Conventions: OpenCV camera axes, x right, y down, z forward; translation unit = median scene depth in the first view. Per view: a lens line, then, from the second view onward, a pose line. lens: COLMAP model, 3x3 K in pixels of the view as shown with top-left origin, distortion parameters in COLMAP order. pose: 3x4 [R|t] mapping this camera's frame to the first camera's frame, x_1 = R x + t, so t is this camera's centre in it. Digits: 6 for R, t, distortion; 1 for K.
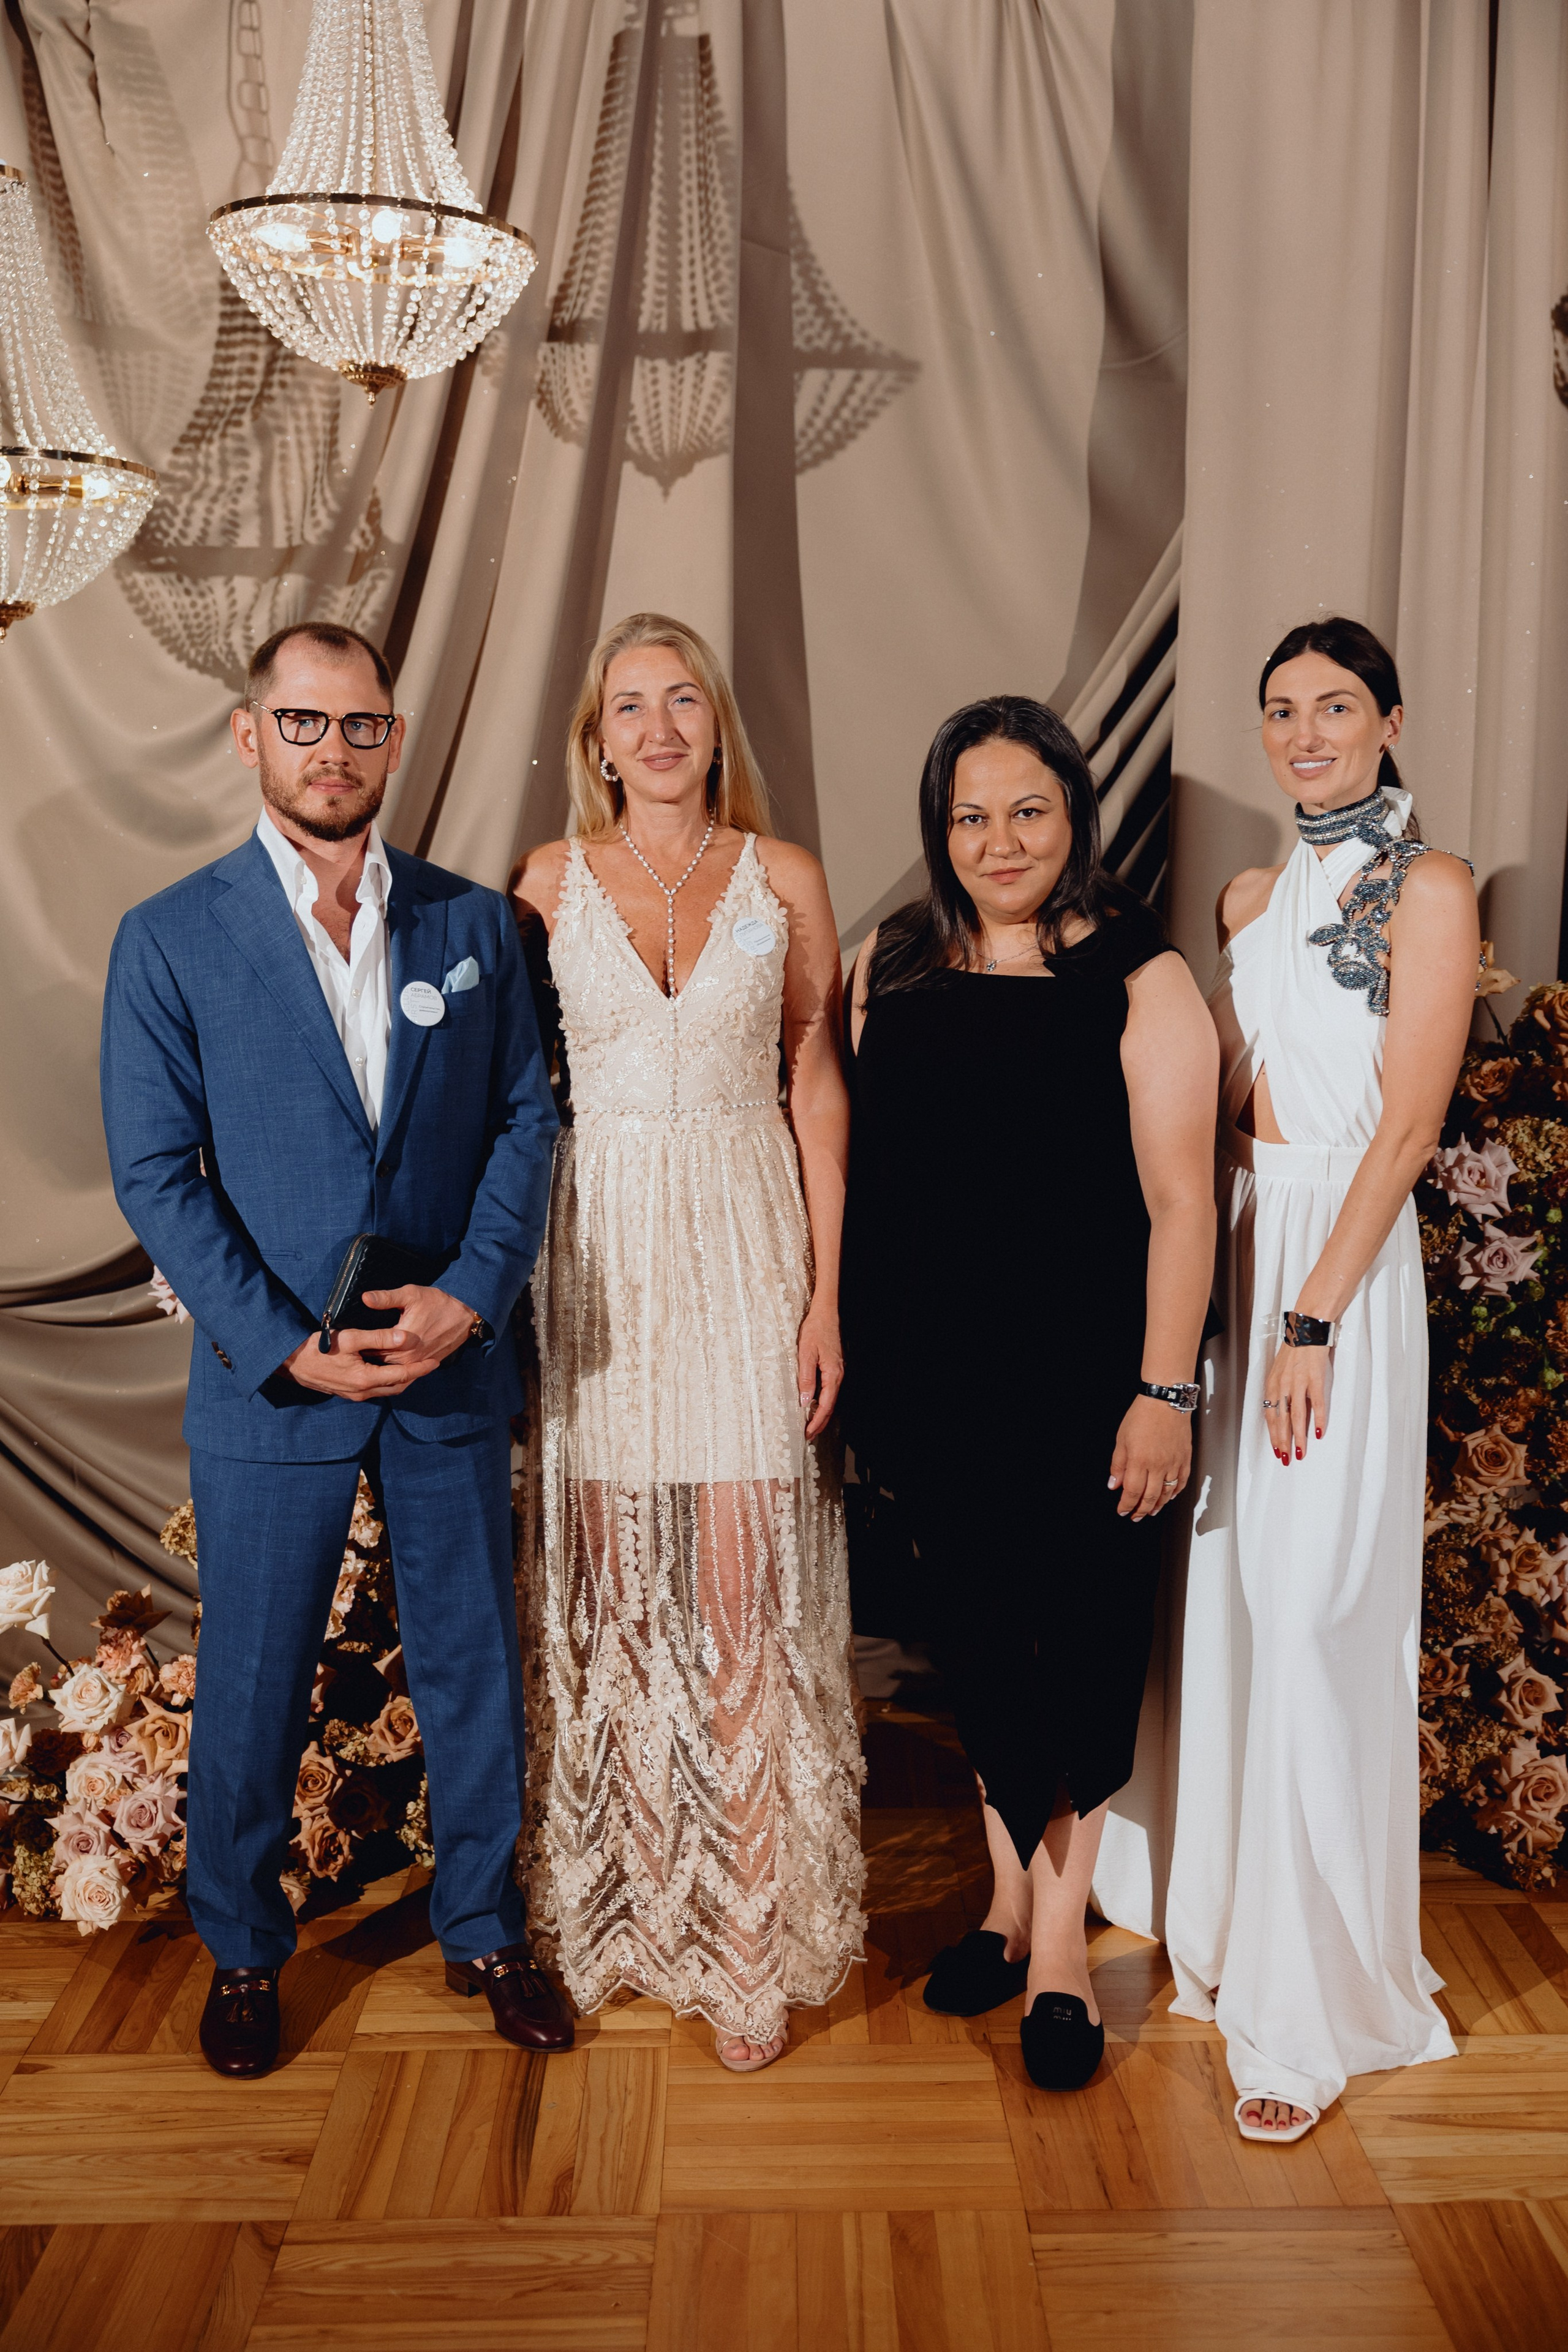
lens RADIAL K [[2622.1, 0, 783.4], [0, 2622.1, 1182.3], [0, 0, 1]] dist [0.002622, 0.000000]
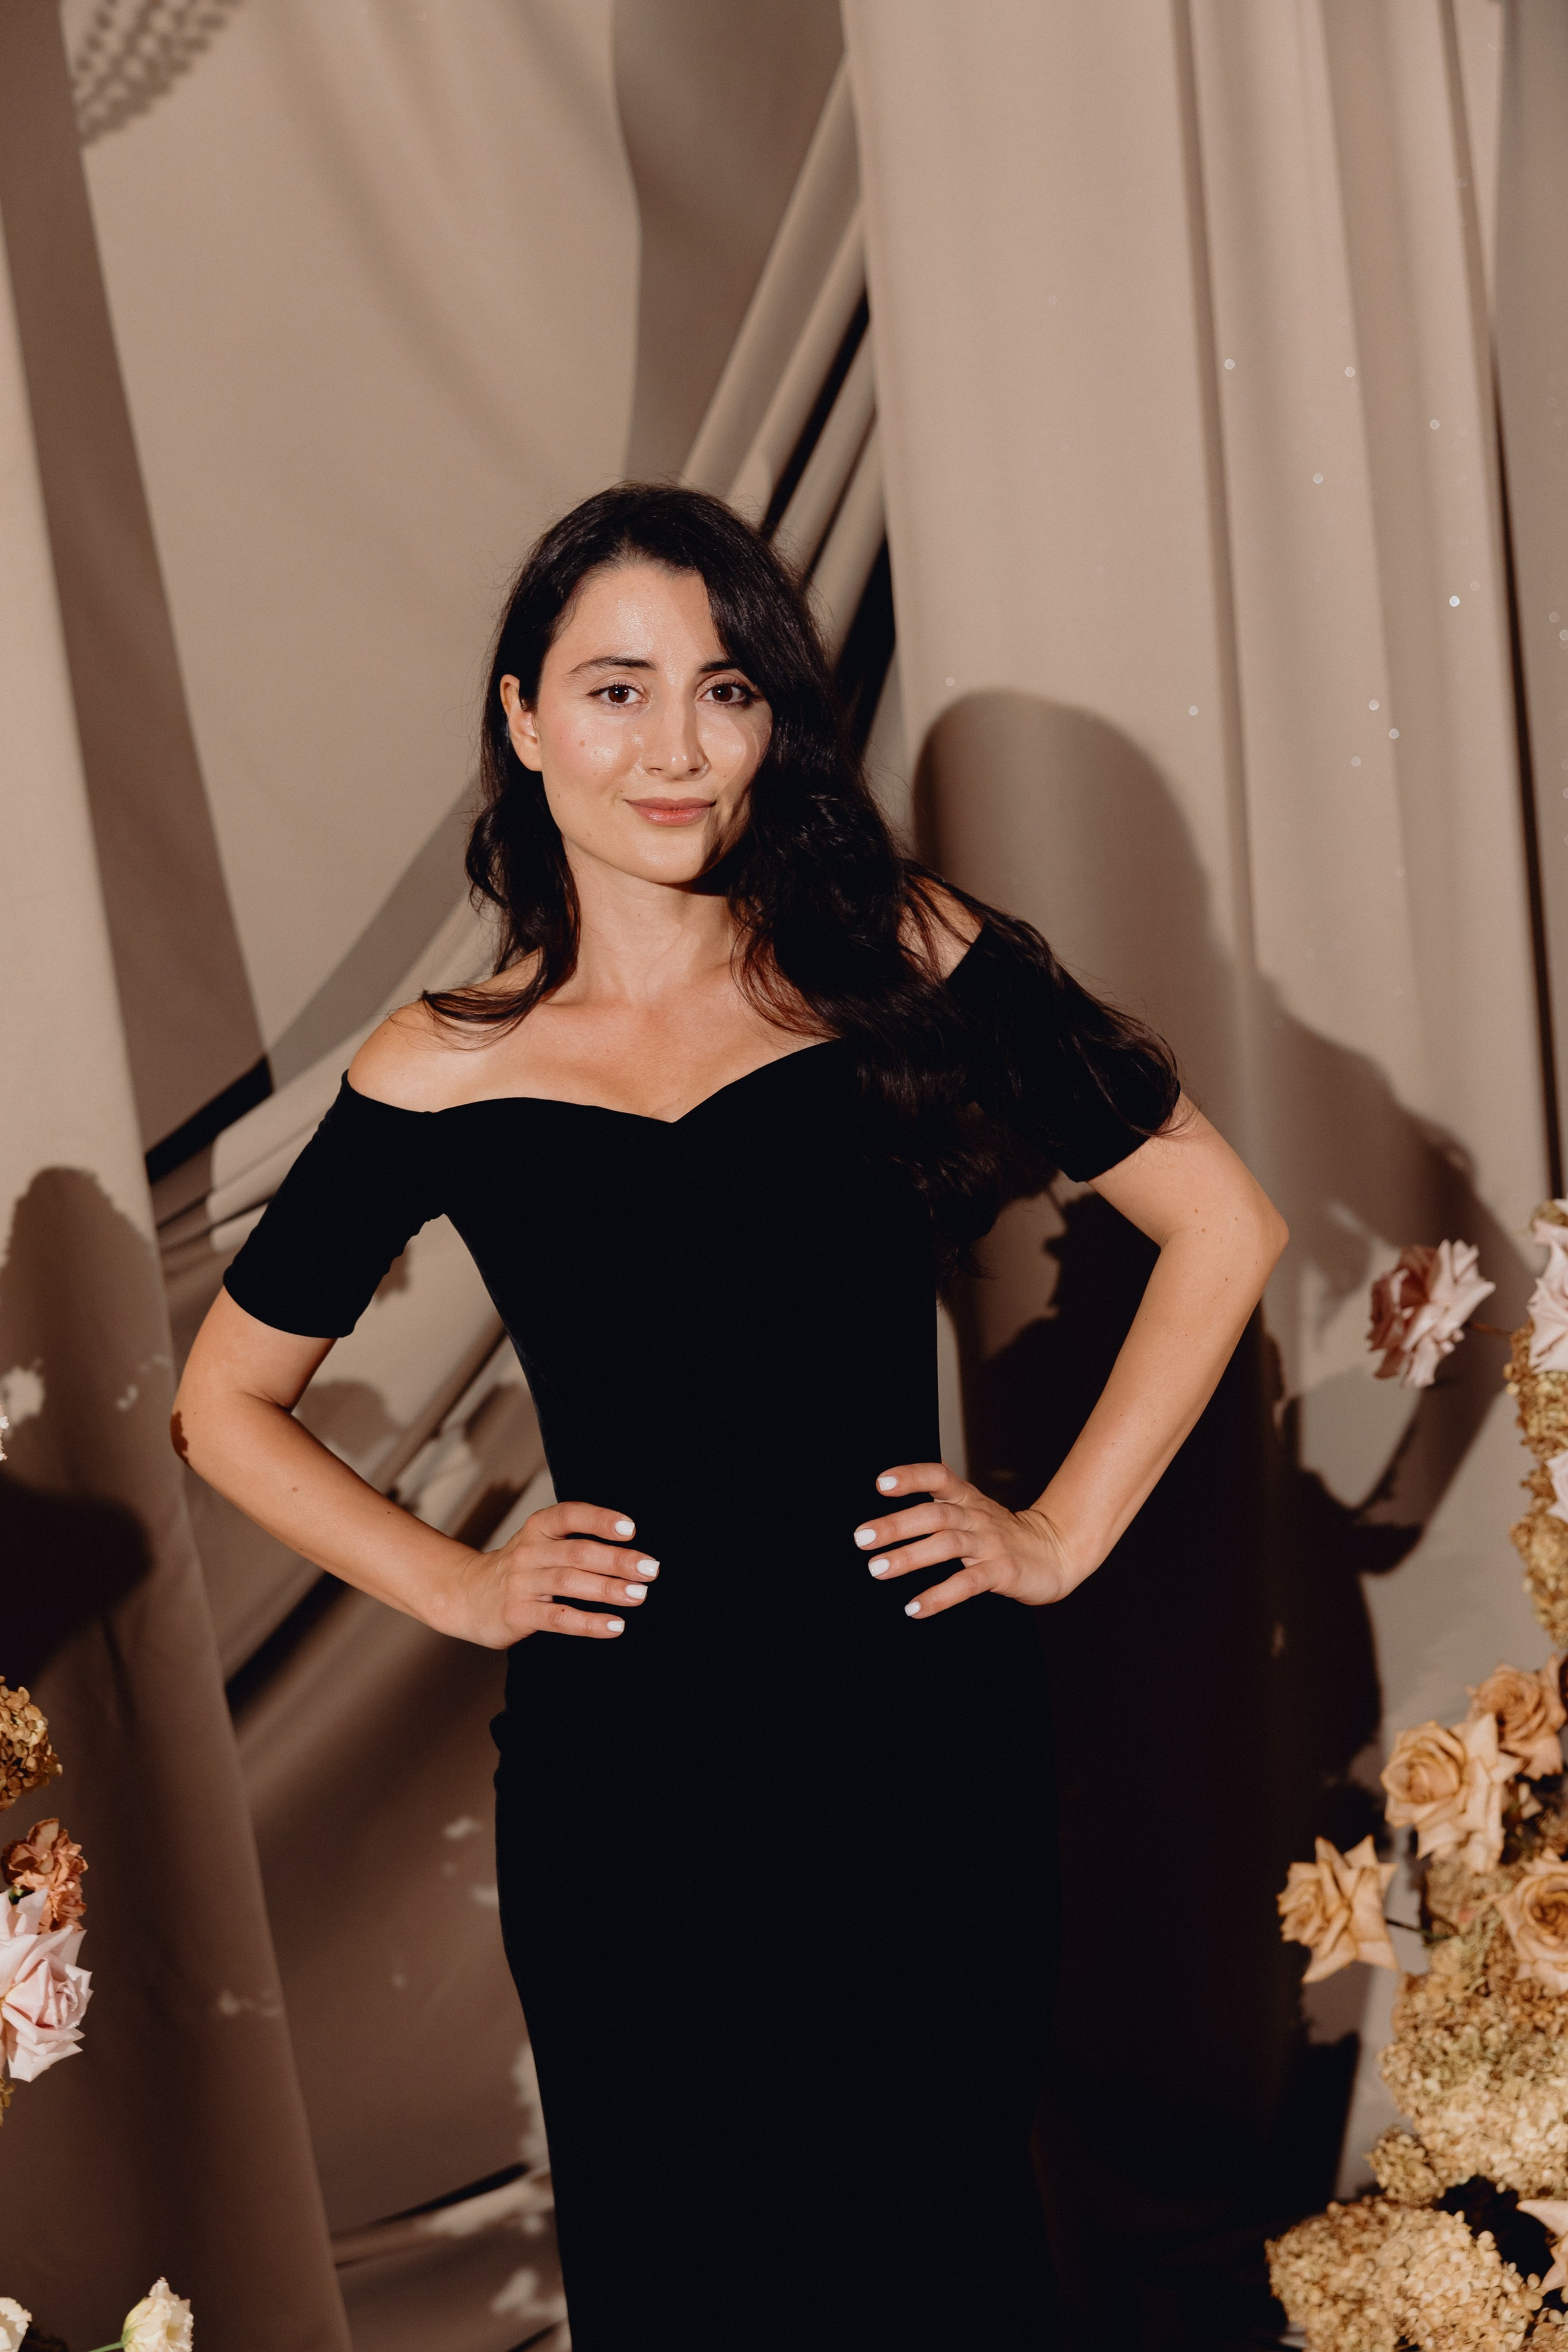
lens RADIAL K [[3236.2, 0, 794.7], [0, 3236.2, 1187.8], [0, 0, 1]] dist [0.019912, 0.000000]
pose [[0.925580, -0.150582, 0.347313, -0.120706], [0.160266, 0.987074, 0.000853, -0.052150], [-0.342952, 0.054873, 0.937749, 0.393509]]
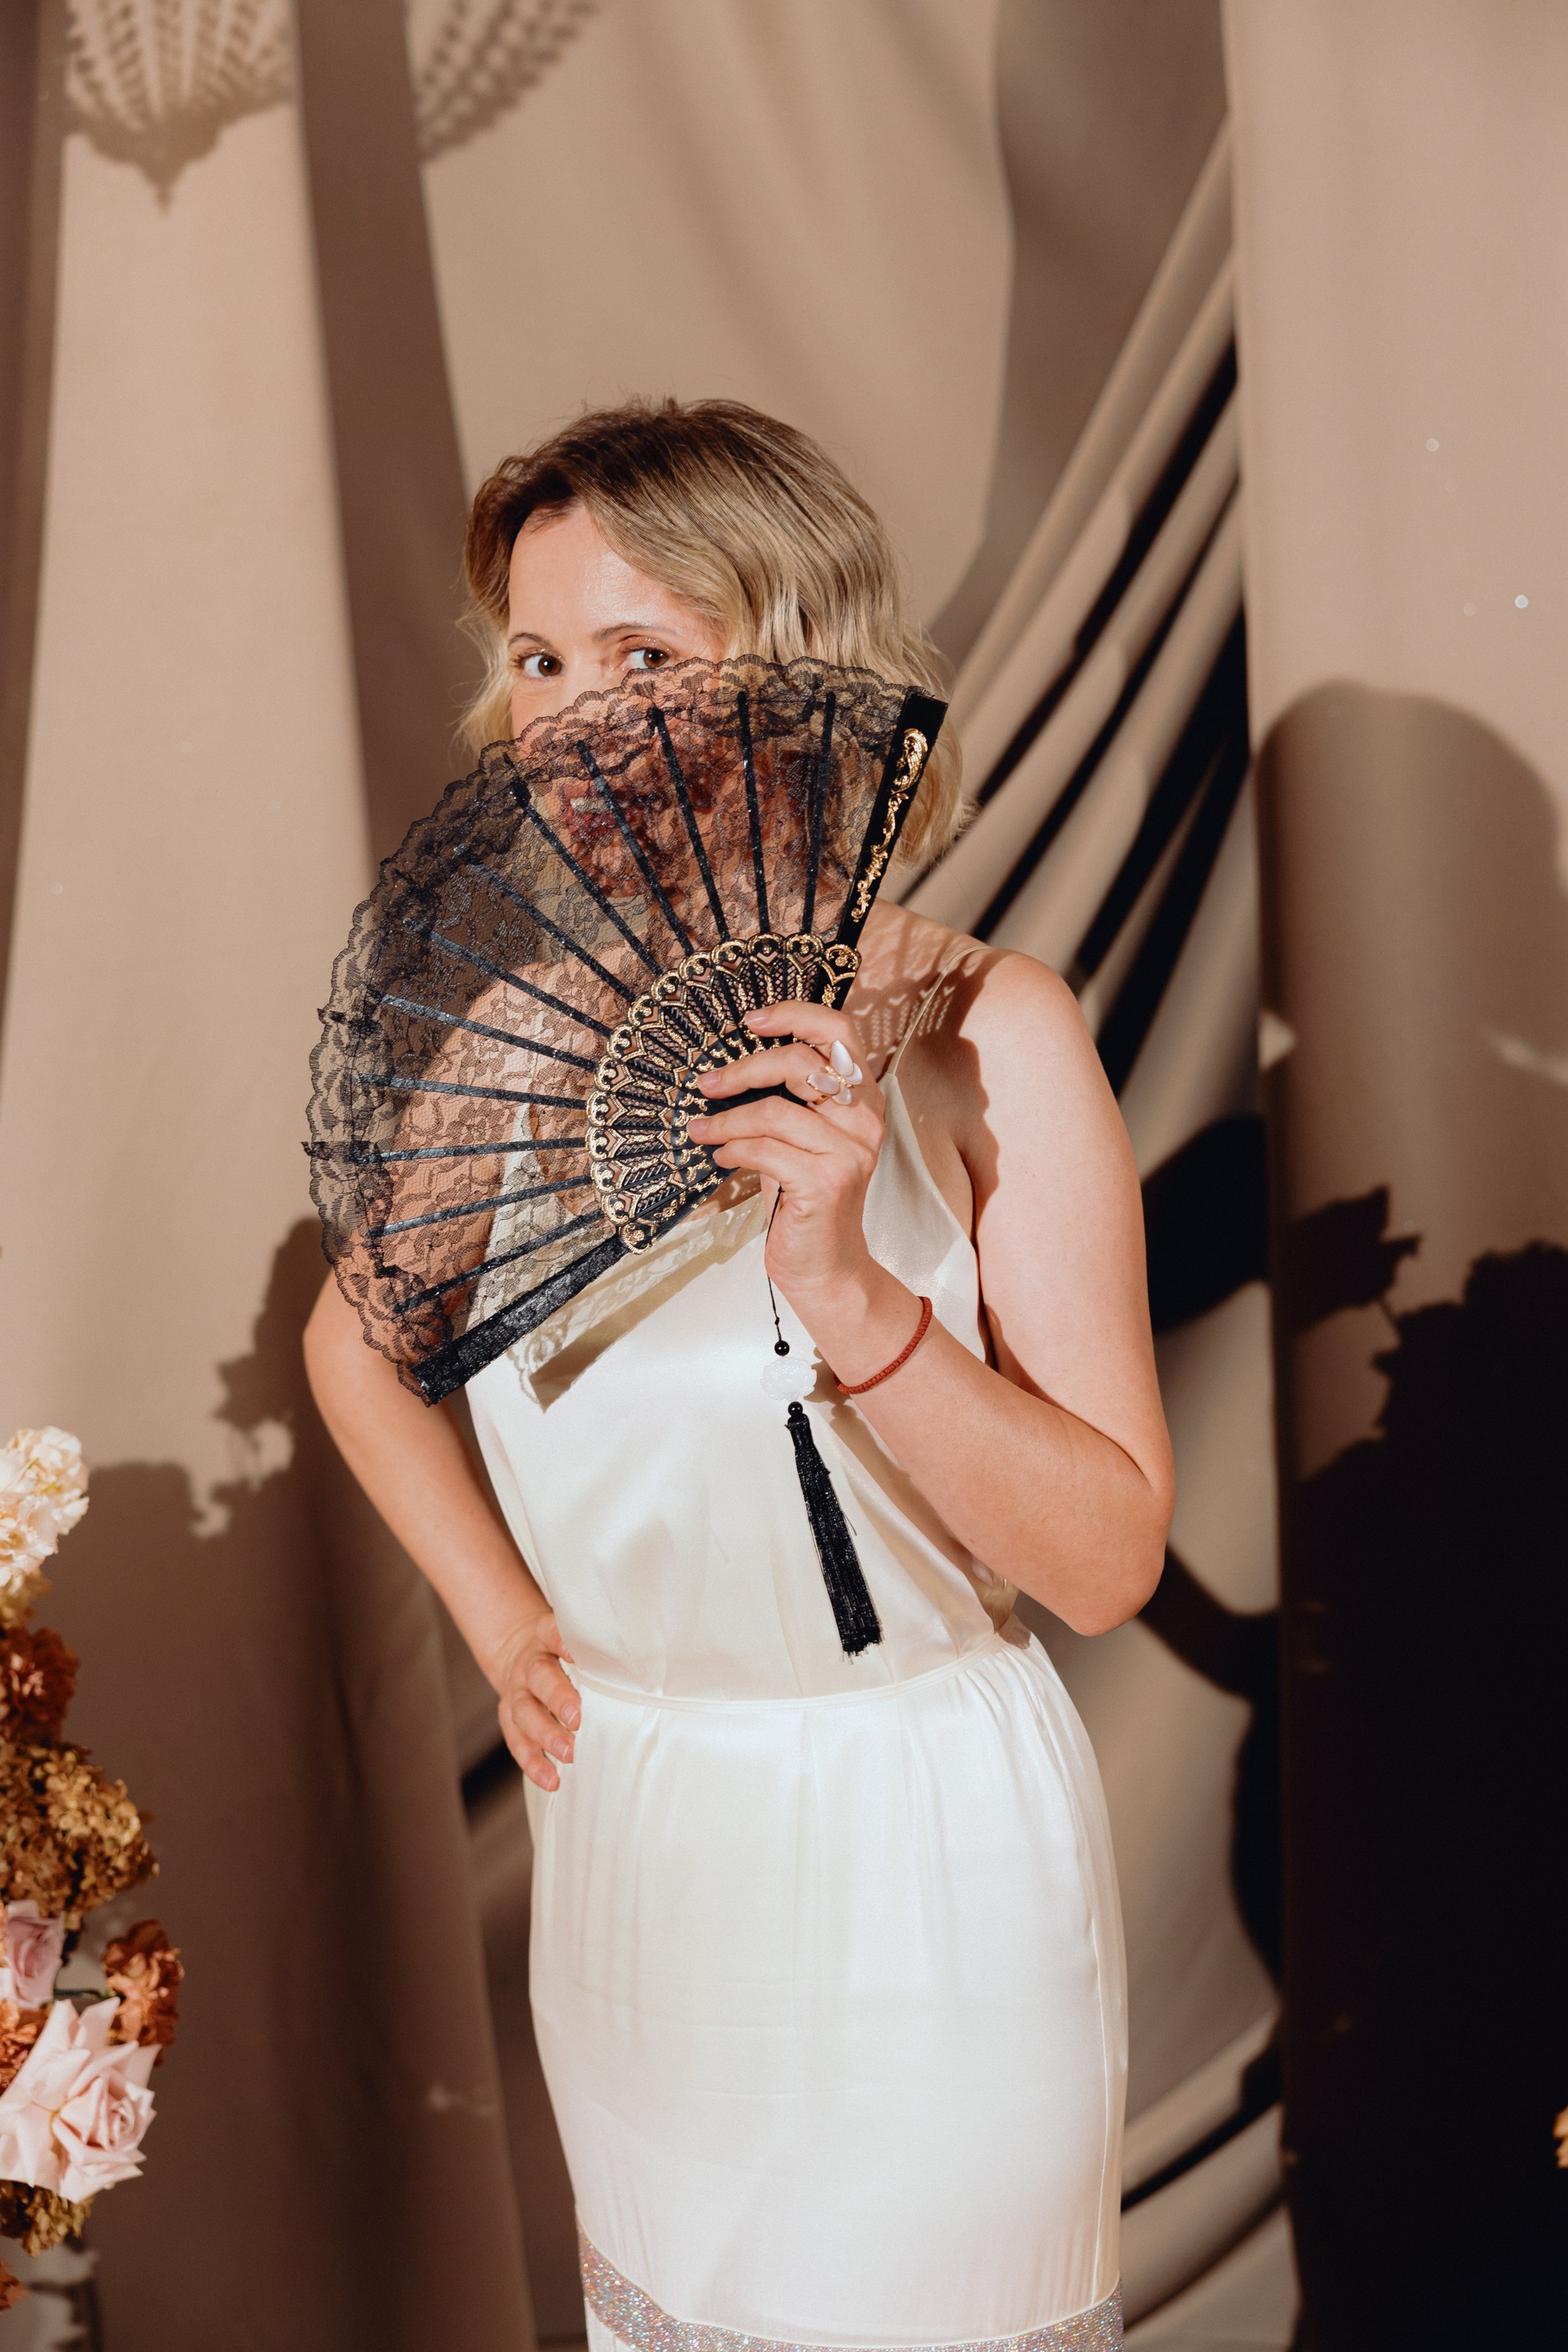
lens RADIAL K [[3236.2, 0, 776.5], [0, 3236.2, 1196.6], [0, 0, 1]] dist [0.019912, 0.000000]
pose [[0.982903, -0.094613, 0.157954, -0.046197], [0.099768, 0.994696, -0.025013, -0.058329], [-0.154750, 0.040344, 0.987130, 0.416983]]
